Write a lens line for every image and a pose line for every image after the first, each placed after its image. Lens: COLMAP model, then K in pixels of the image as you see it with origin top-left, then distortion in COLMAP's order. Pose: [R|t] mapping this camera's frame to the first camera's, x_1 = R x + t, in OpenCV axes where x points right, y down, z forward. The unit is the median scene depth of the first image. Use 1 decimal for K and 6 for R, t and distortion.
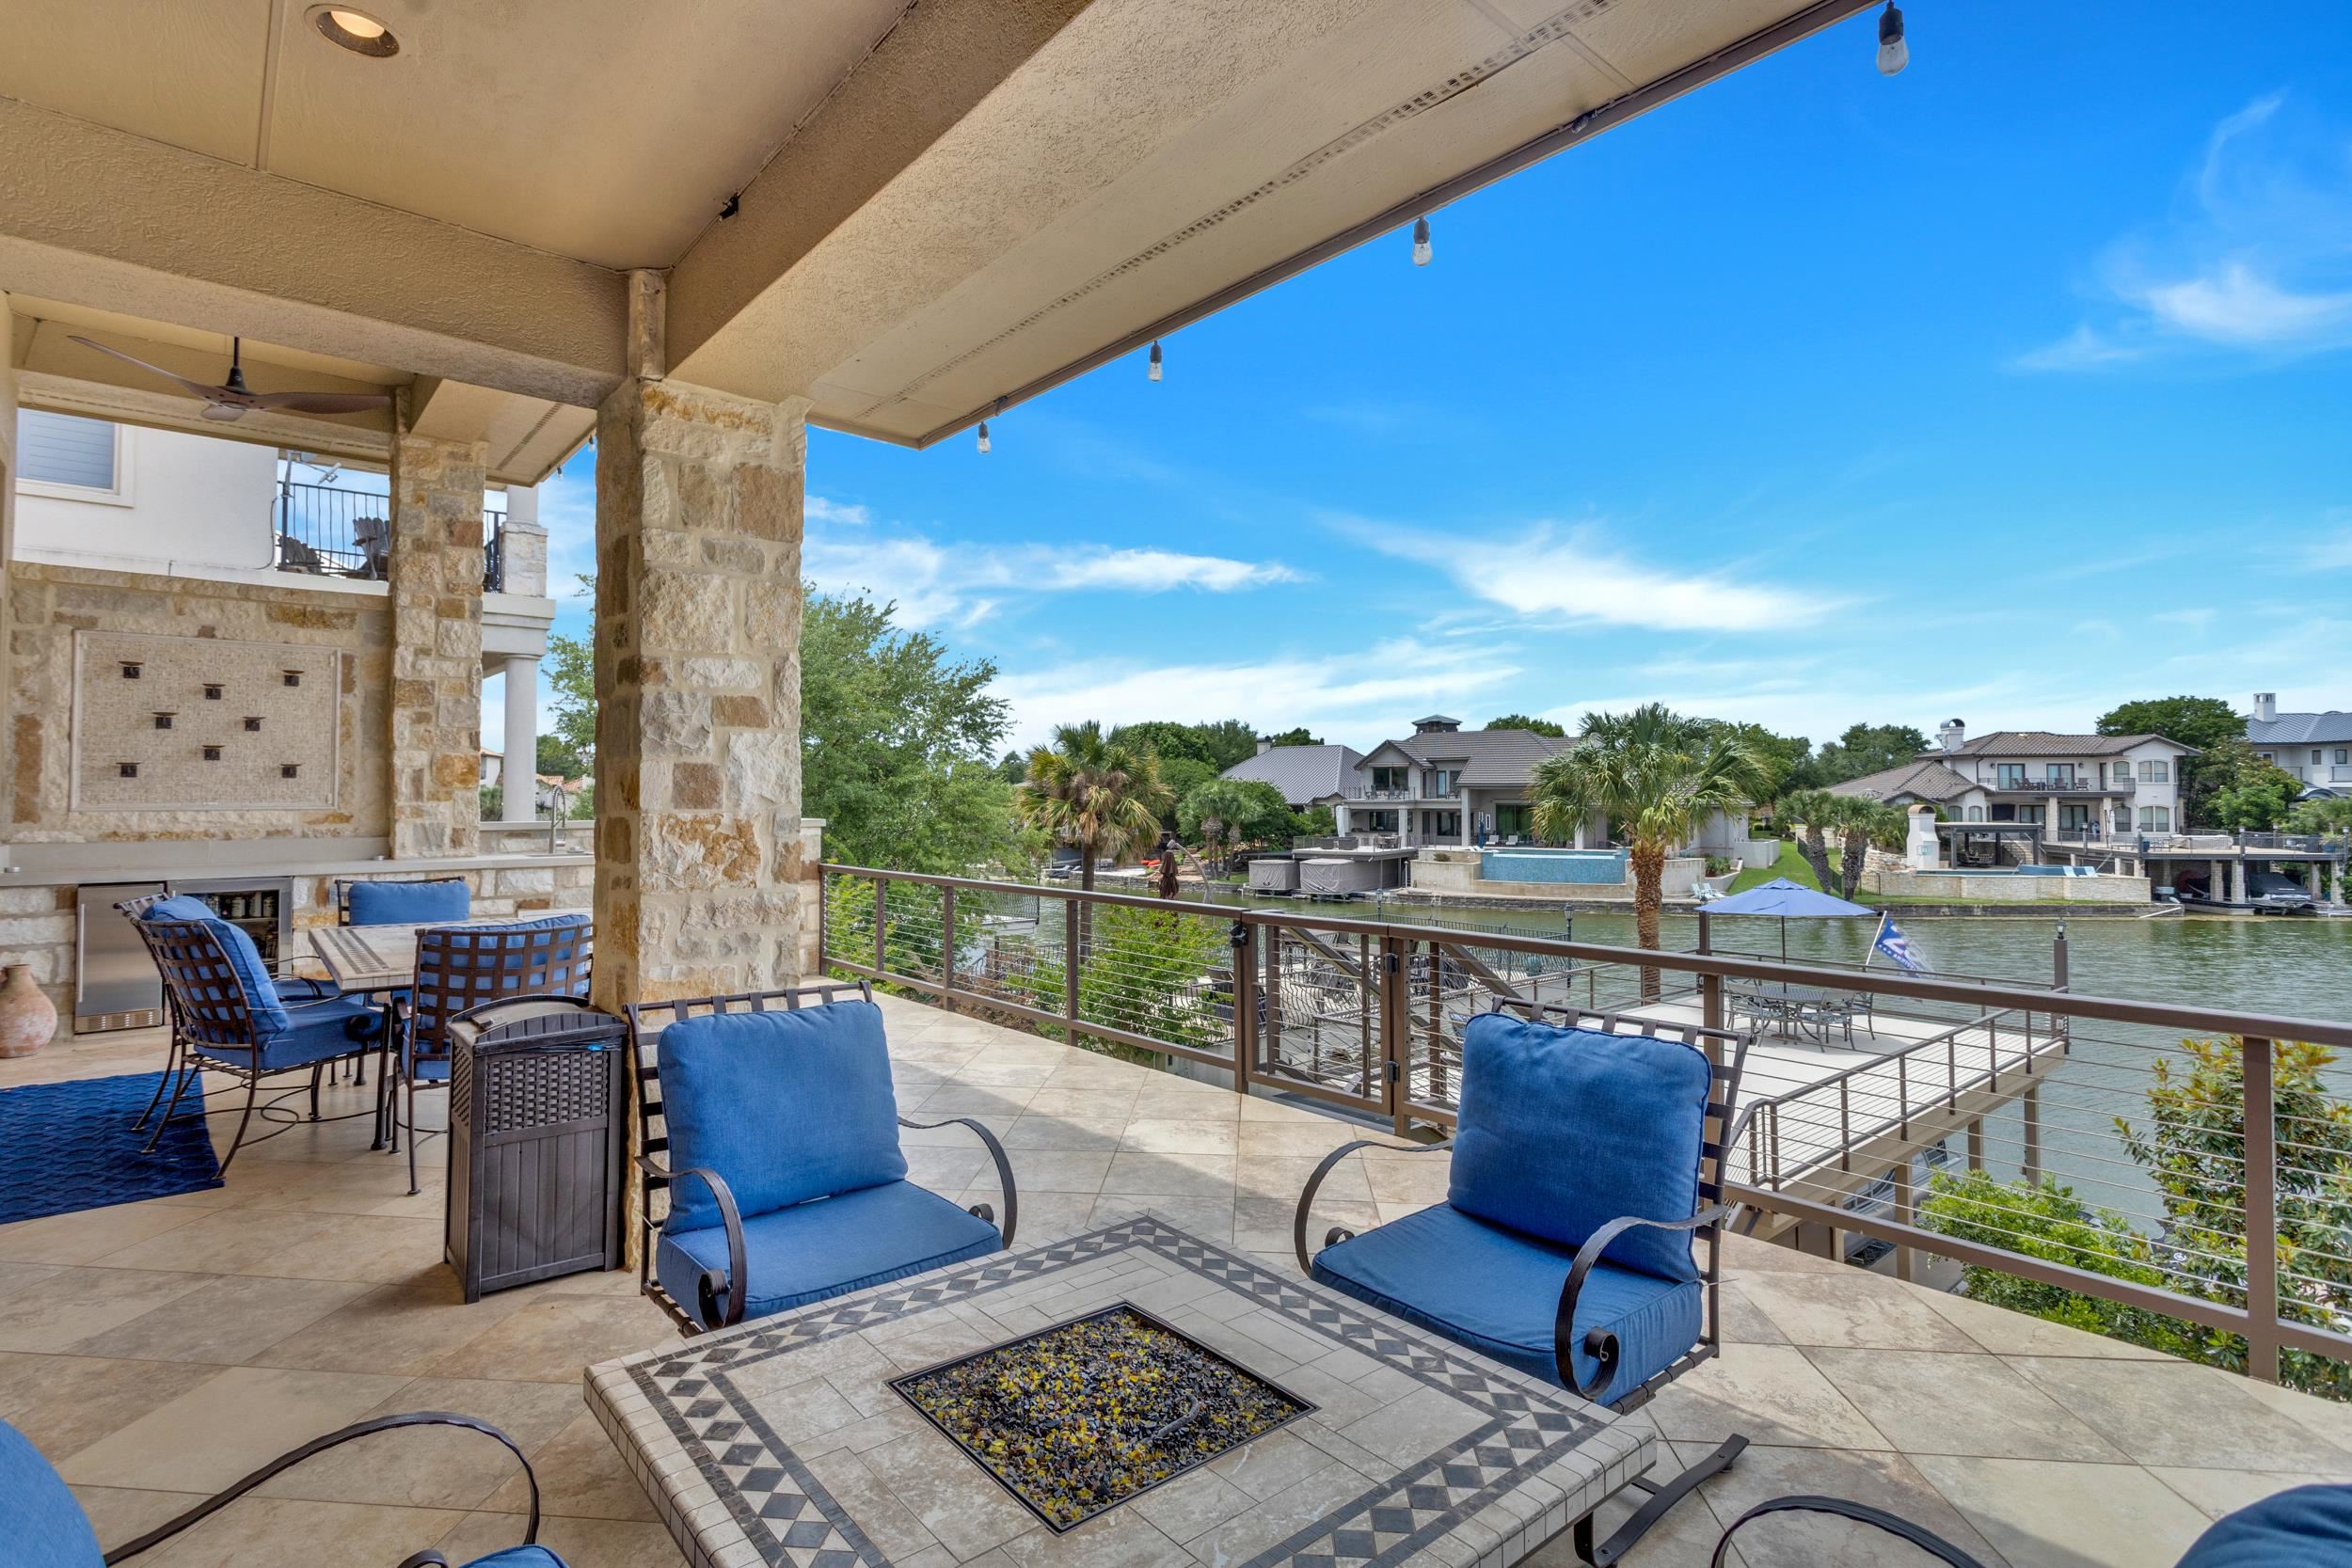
lens RADIAL K [[1148.7, 0, 1164.5], [0, 1148.7, 771.5], [0, 0, 1]] dist [-0.011187, 0.000472]
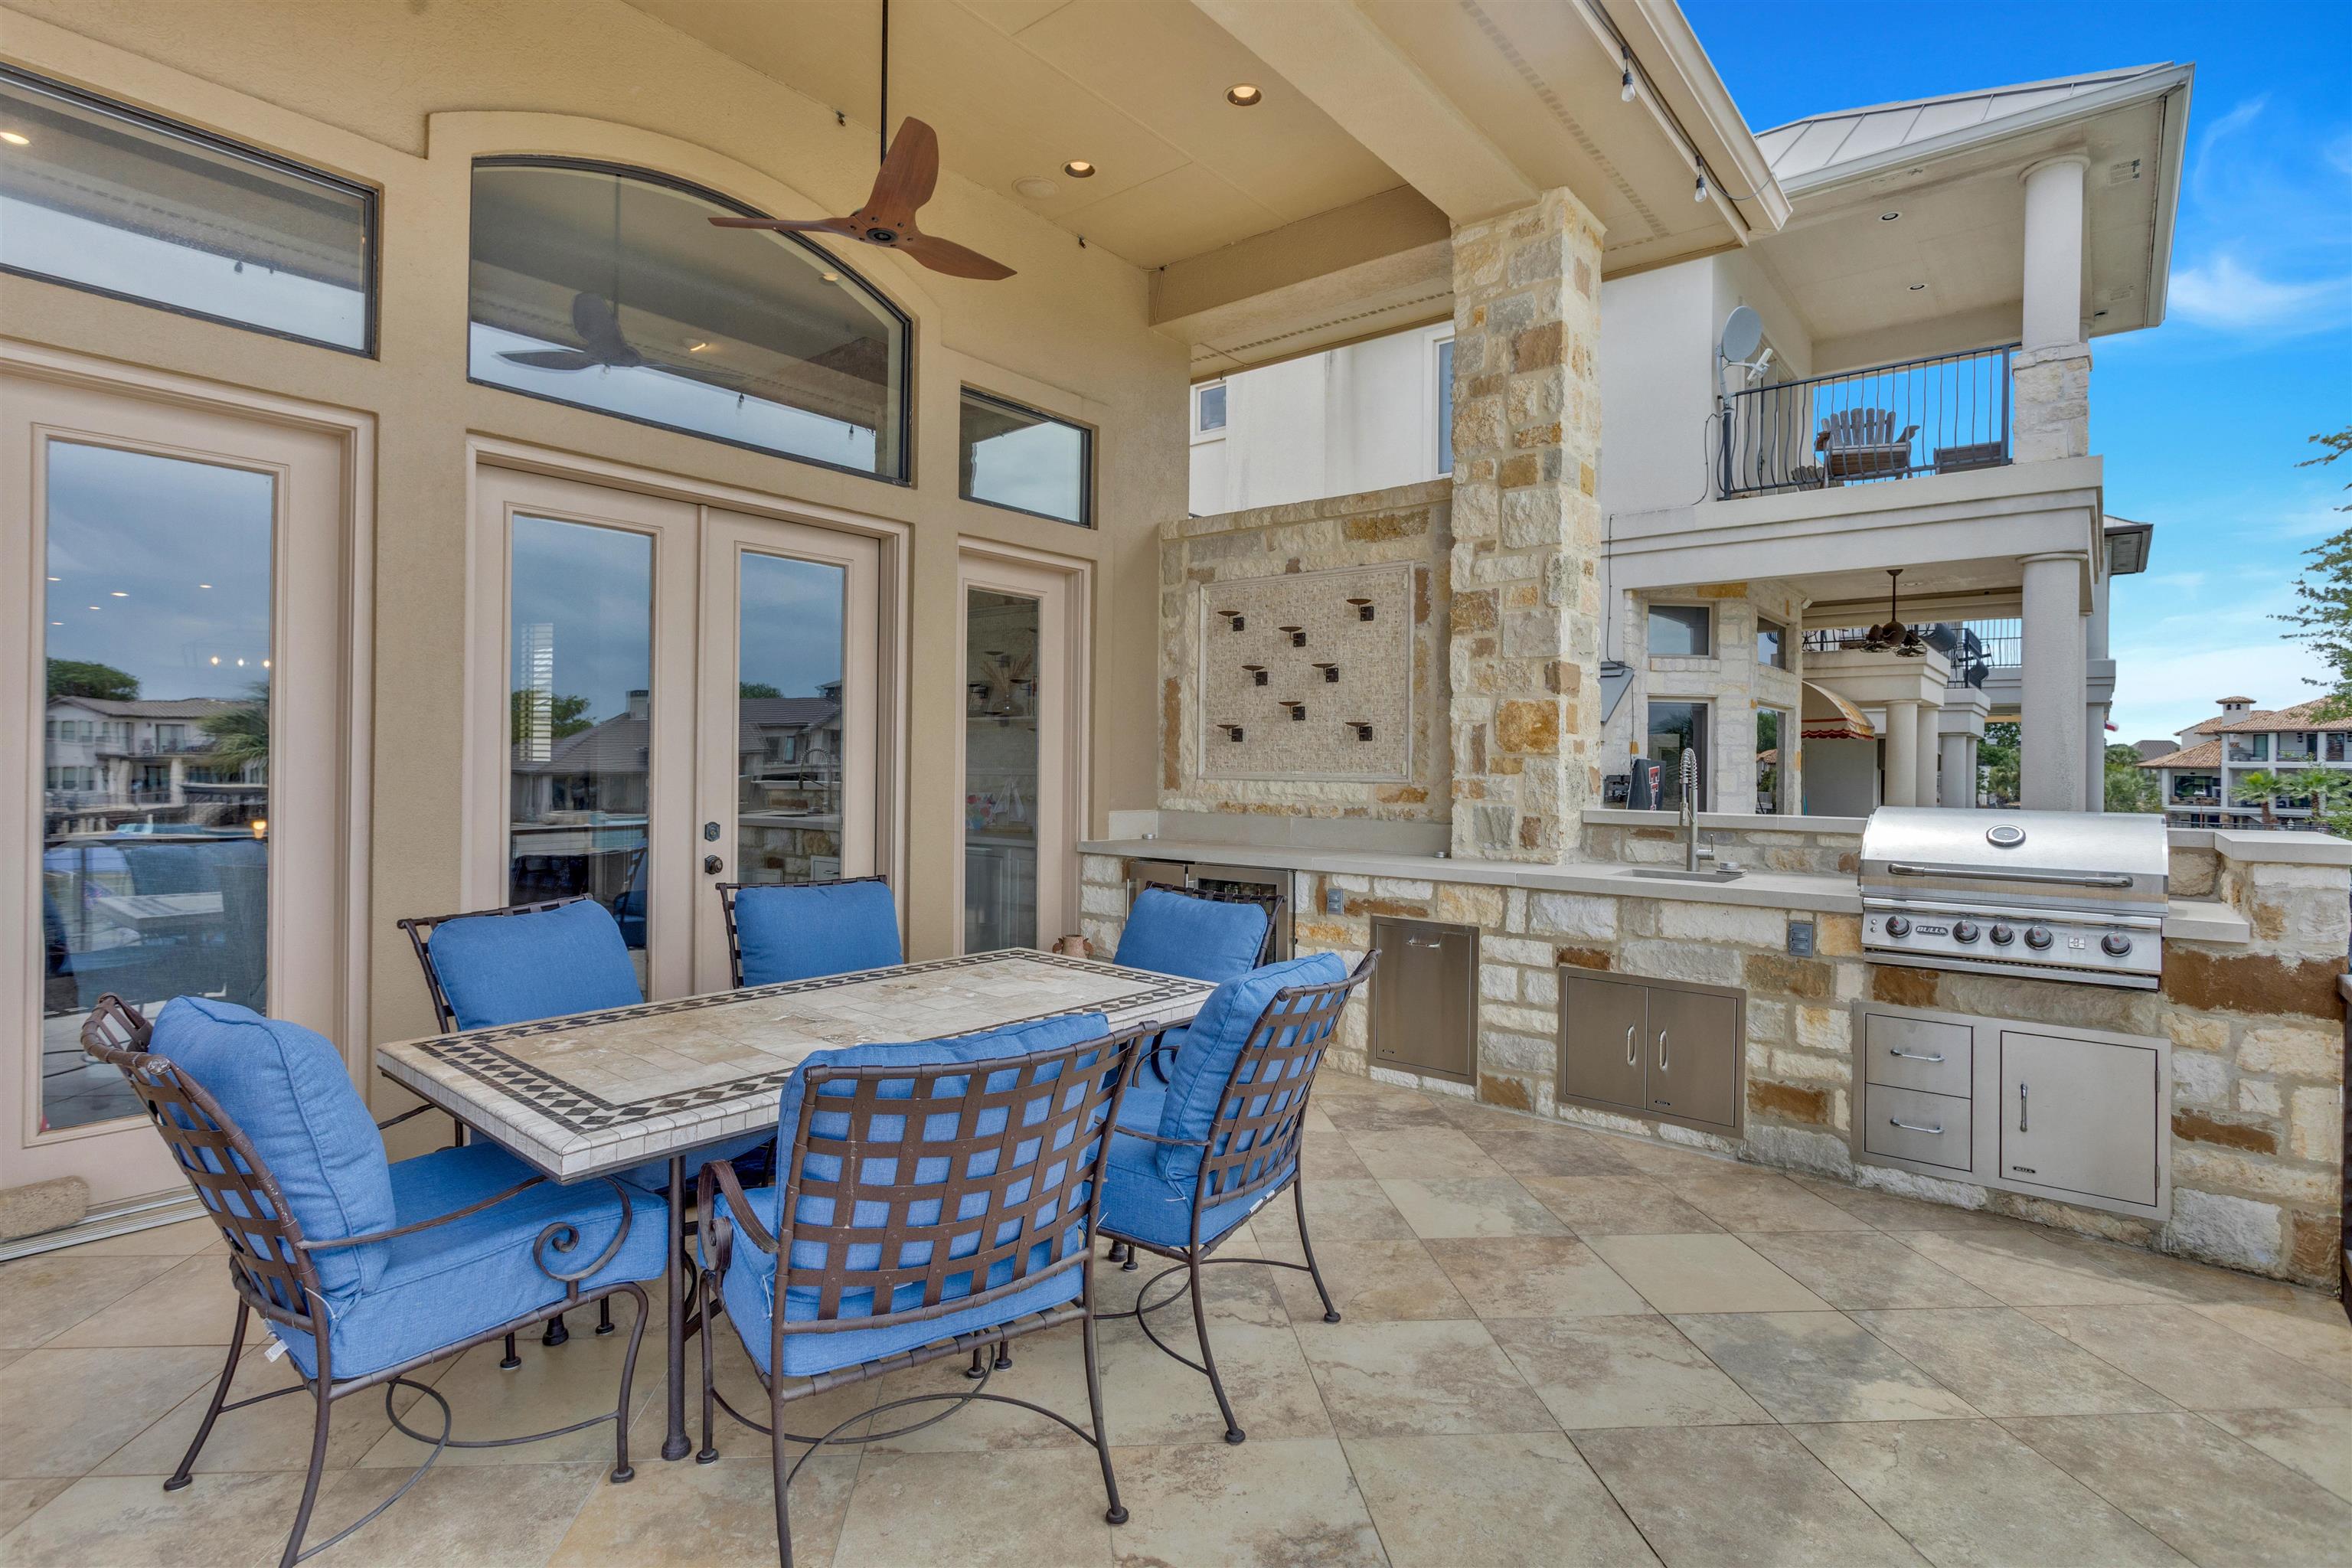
lens RADIAL K [[1148.9, 0, 1174.9], [0, 1148.9, 759.6], [0, 0, 1]] dist [-0.011187, 0.000472]
pose [[0.166475, -0.001511, -0.986045, -0.026268], [0.005798, 0.999983, -0.000554, 0.017354], [0.986029, -0.005625, 0.166481, 0.722392]]
